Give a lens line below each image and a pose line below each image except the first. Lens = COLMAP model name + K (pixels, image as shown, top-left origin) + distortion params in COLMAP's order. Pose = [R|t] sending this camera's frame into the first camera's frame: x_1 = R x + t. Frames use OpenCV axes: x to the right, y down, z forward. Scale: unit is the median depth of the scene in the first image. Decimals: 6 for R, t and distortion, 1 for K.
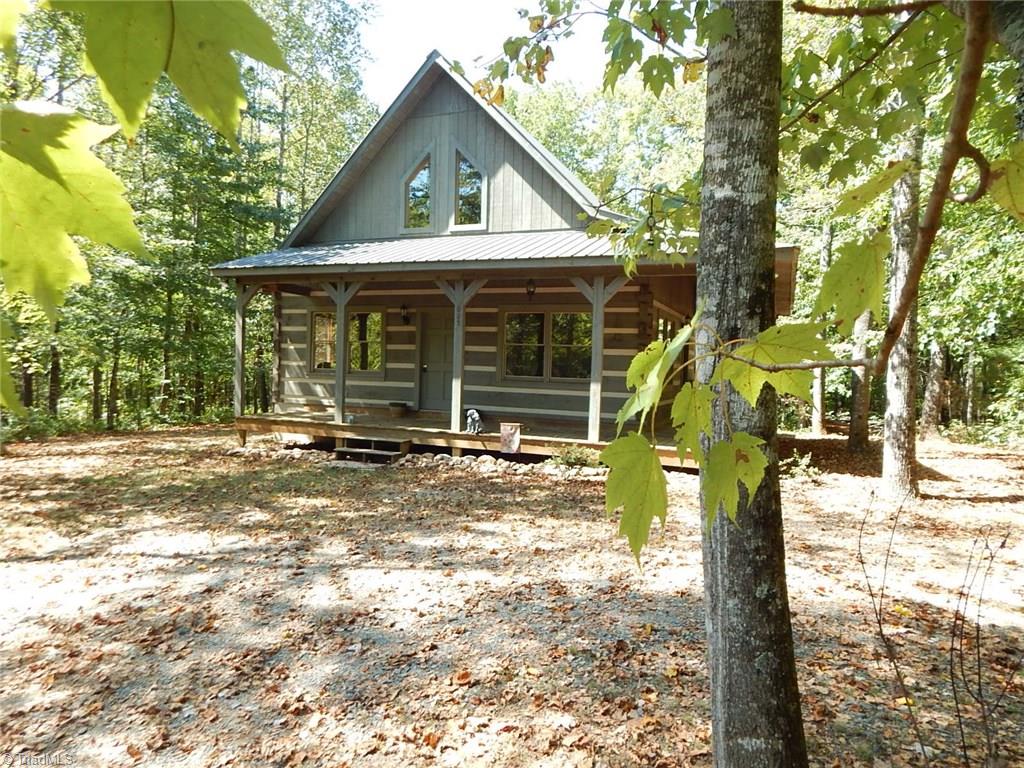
lens RADIAL K [[683.2, 0, 509.6], [0, 683.2, 377.4], [0, 0, 1]] dist [0.017285, -0.018596]
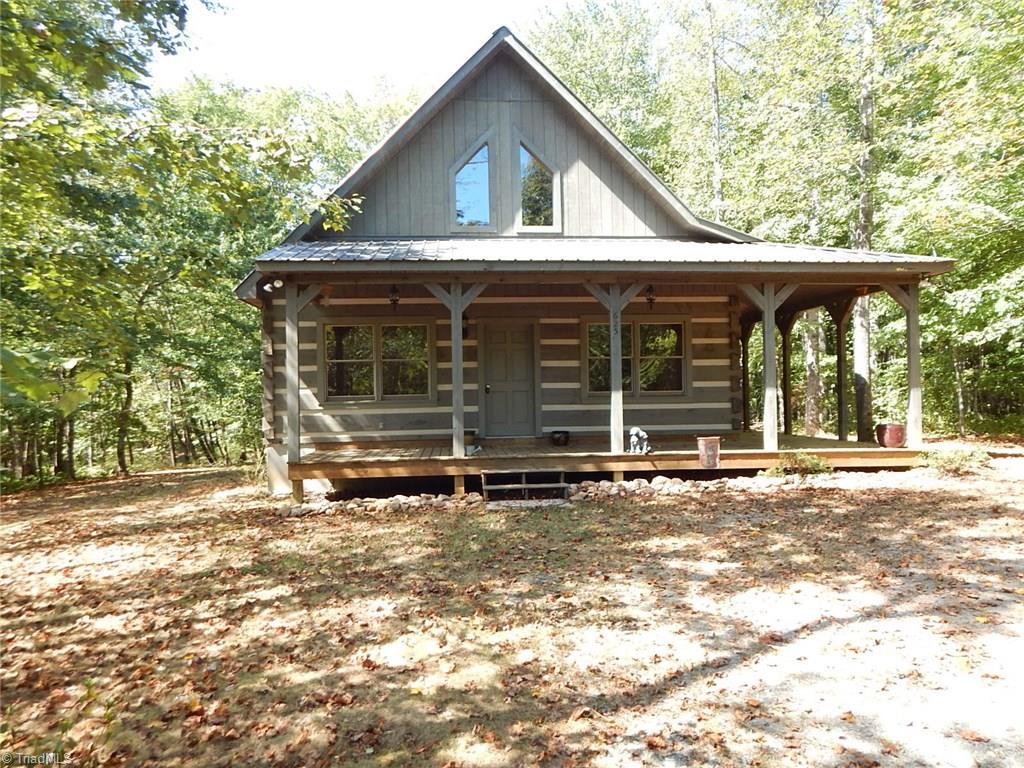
lens RADIAL K [[683.2, 0, 506.2], [0, 683.2, 383.4], [0, 0, 1]] dist [0.017285, -0.018596]
pose [[0.882620, -0.035821, 0.468720, -0.582713], [0.050478, 0.998549, -0.018739, -0.002476], [-0.467369, 0.040200, 0.883148, 0.258485]]
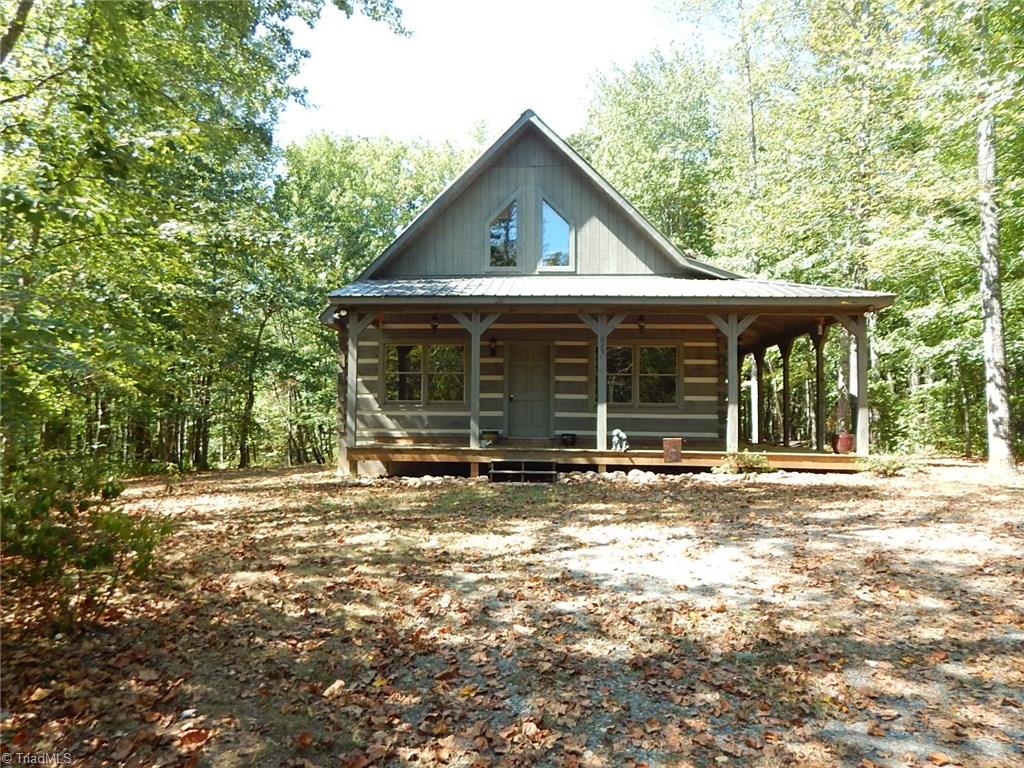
lens RADIAL K [[683.2, 0, 507.2], [0, 683.2, 378.6], [0, 0, 1]] dist [0.017285, -0.018596]
pose [[0.946184, 0.002074, 0.323624, -0.543916], [0.021436, 0.997382, -0.069065, 0.034835], [-0.322920, 0.072285, 0.943662, -0.001682]]
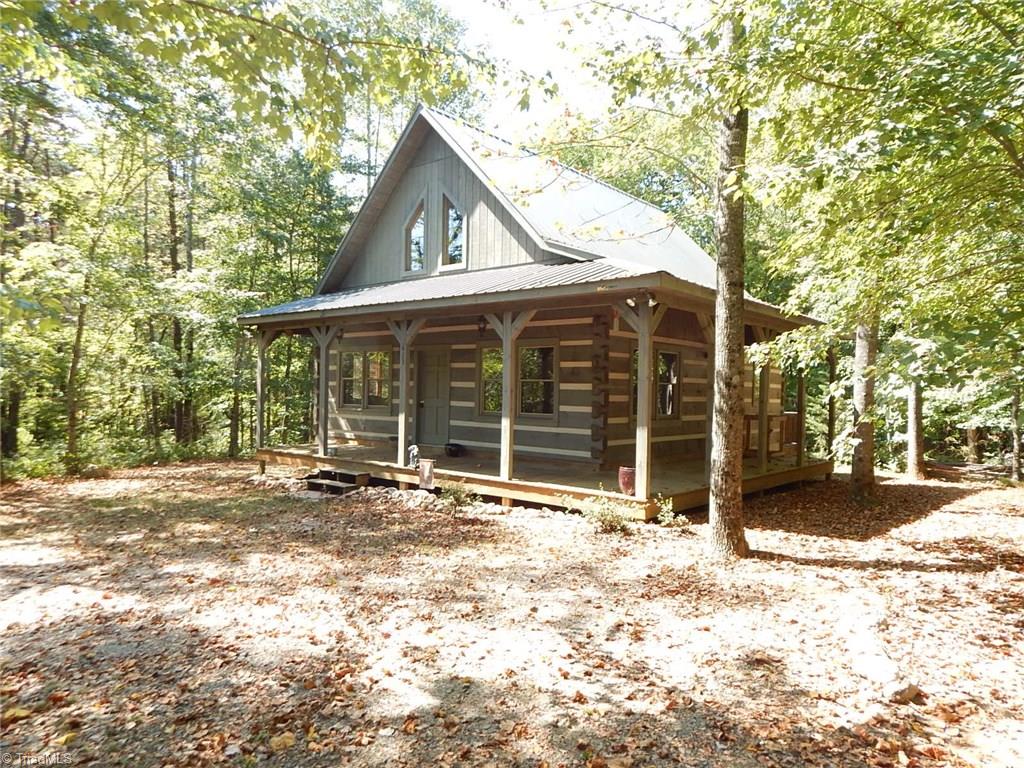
lens RADIAL K [[683.2, 0, 509.0], [0, 683.2, 377.3], [0, 0, 1]] dist [0.017285, -0.018596]
pose [[0.952451, -0.015058, -0.304318, 0.367622], [0.001115, 0.998944, -0.045941, -0.006327], [0.304688, 0.043417, 0.951462, 0.055917]]
